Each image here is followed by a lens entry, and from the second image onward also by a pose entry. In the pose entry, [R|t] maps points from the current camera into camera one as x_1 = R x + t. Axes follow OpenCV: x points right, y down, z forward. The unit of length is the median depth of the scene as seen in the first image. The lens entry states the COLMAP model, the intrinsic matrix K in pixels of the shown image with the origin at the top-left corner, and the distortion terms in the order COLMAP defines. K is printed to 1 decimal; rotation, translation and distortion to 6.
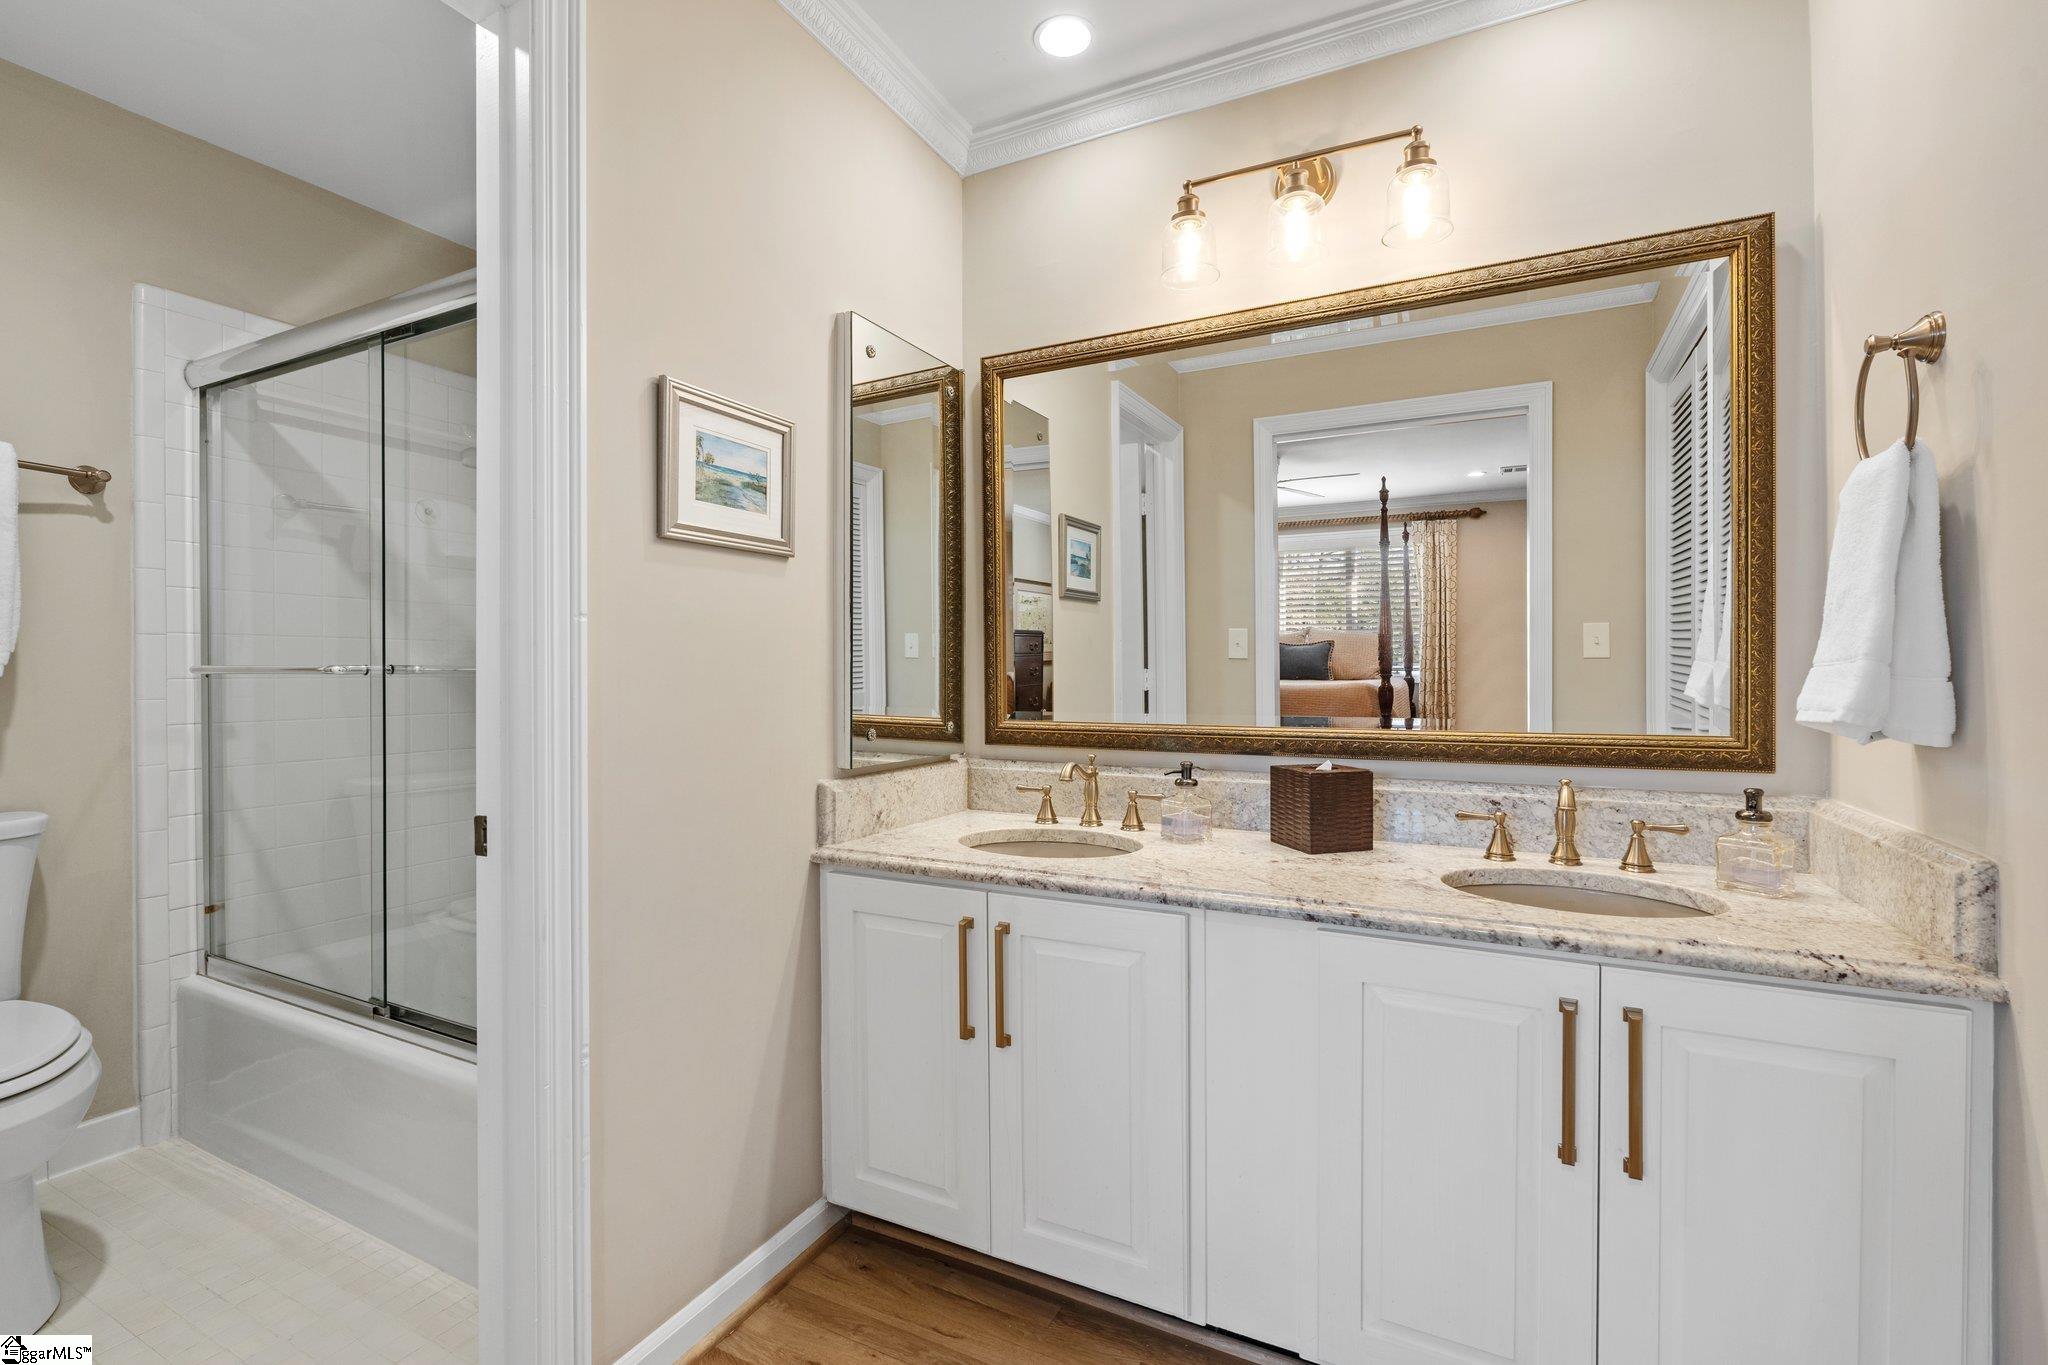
lens RADIAL K [[893.9, 0, 1031.8], [0, 893.9, 677.8], [0, 0, 1]] dist [-0.003845, -0.000530]
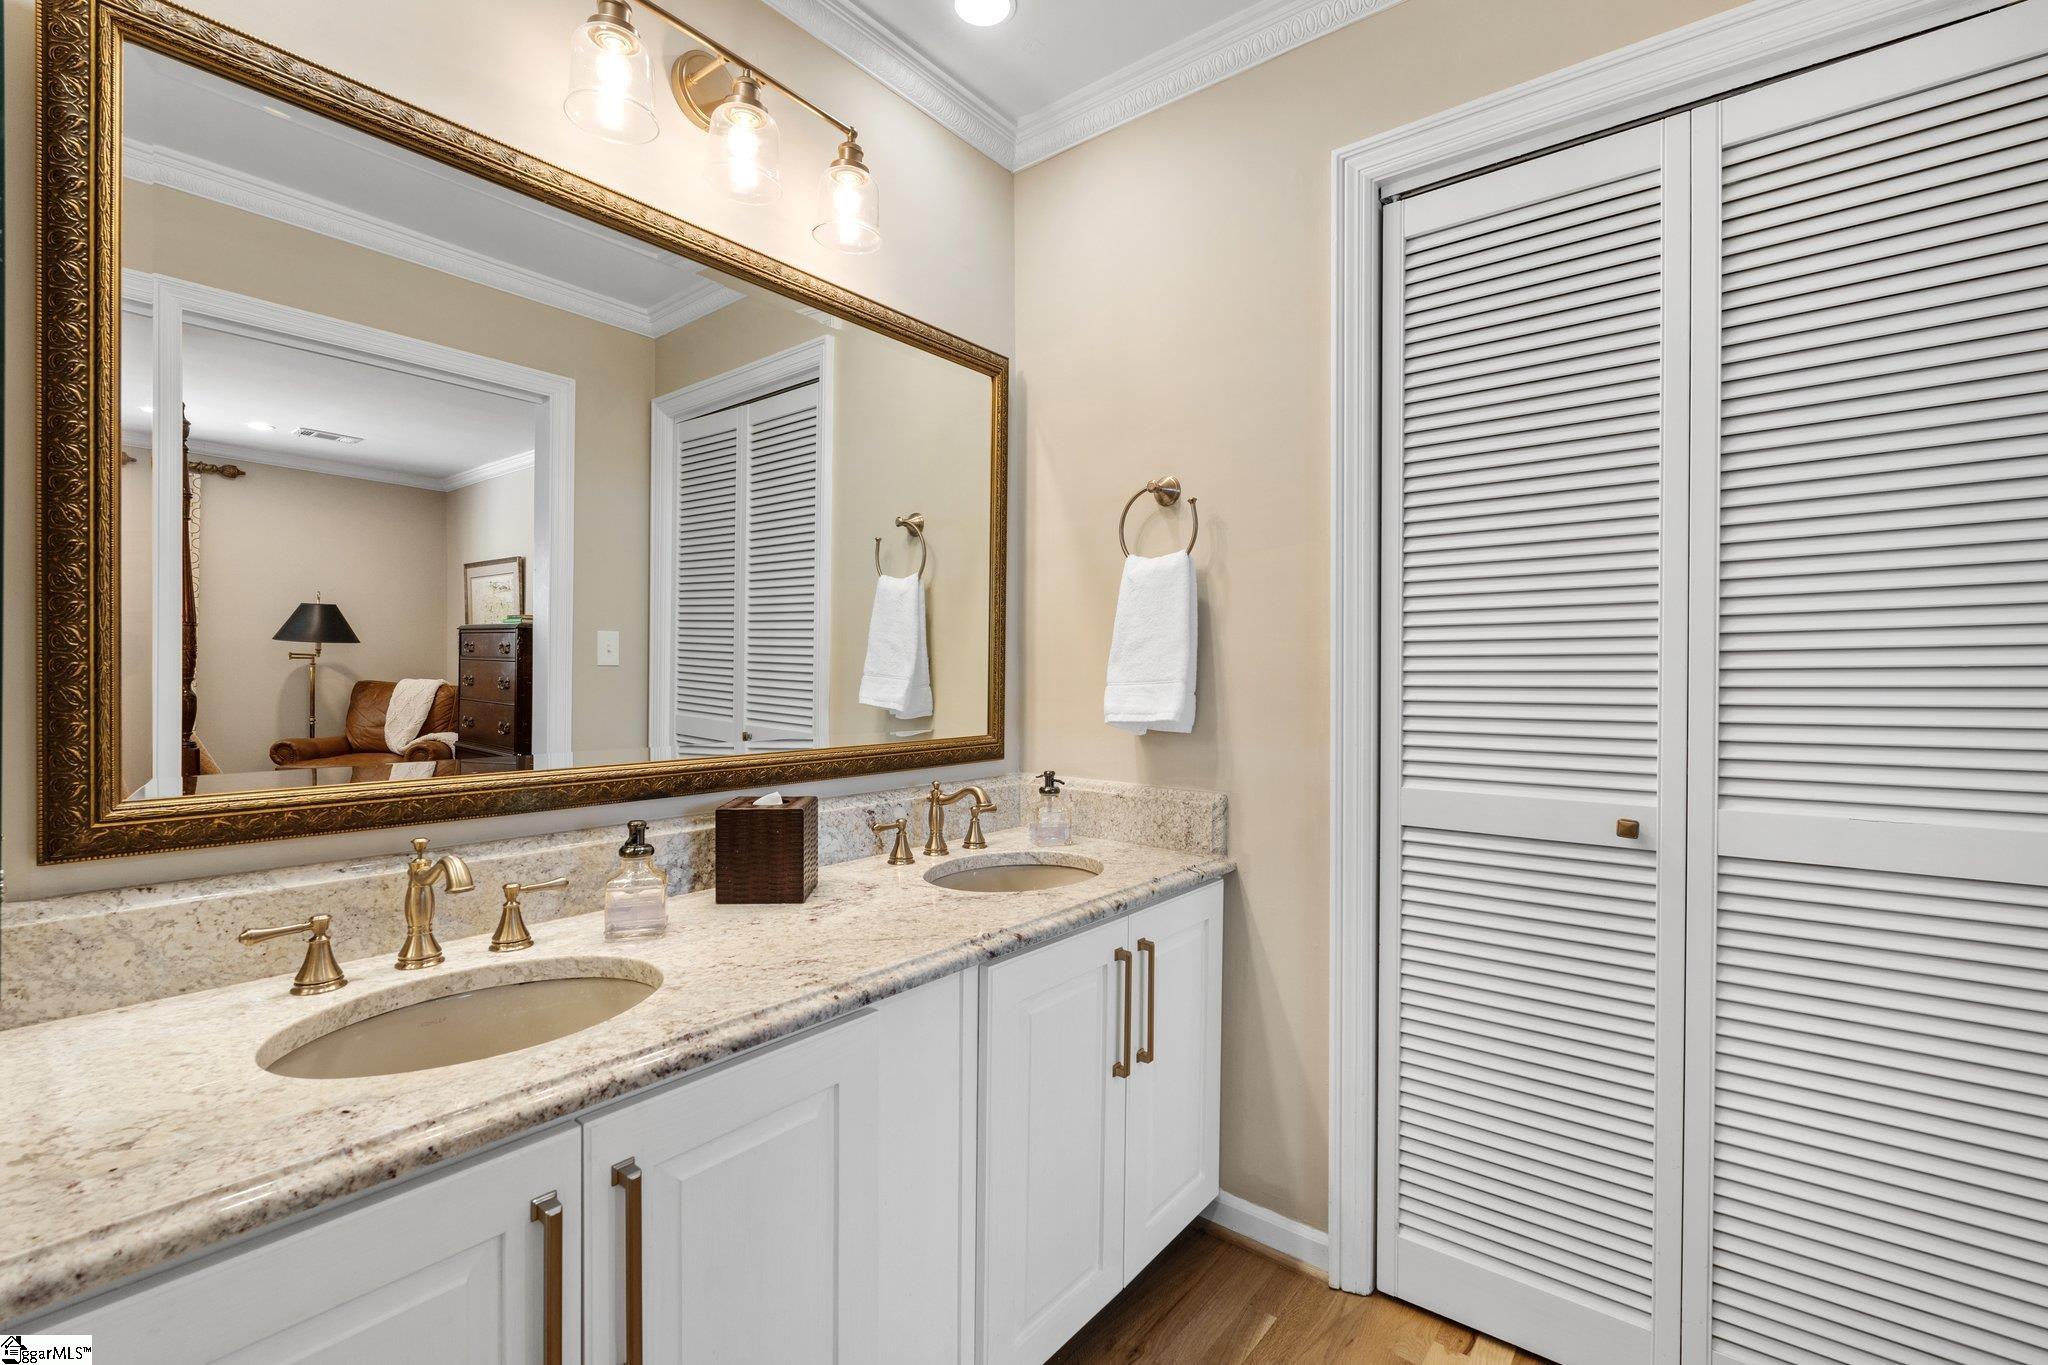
lens RADIAL K [[893.9, 0, 1017.3], [0, 893.9, 675.7], [0, 0, 1]] dist [-0.003845, -0.000530]
pose [[0.223993, 0.001254, 0.974590, -0.473249], [-0.000632, 0.999999, -0.001141, -0.019423], [-0.974590, -0.000361, 0.223994, 0.604909]]
